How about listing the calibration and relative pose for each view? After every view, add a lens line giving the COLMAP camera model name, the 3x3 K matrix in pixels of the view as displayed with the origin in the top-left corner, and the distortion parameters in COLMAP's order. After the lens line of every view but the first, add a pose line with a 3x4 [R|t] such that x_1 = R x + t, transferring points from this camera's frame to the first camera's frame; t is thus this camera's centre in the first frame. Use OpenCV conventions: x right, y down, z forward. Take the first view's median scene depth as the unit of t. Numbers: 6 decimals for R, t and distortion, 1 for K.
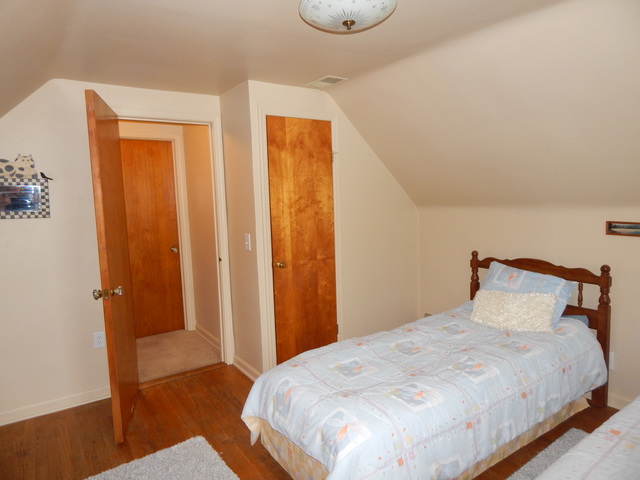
lens RADIAL K [[426.9, 0, 319.6], [0, 426.9, 239.3], [0, 0, 1]] dist [0.002590, -0.009737]
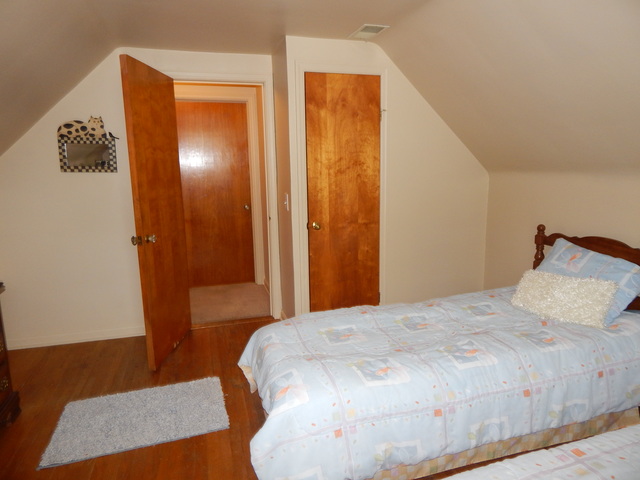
lens RADIAL K [[426.9, 0, 320.3], [0, 426.9, 240.0], [0, 0, 1]] dist [0.002590, -0.009737]
pose [[0.948983, 0.071716, -0.307062, 0.261240], [-0.046890, 0.995061, 0.087488, 0.004564], [0.311820, -0.068626, 0.947660, 0.067784]]
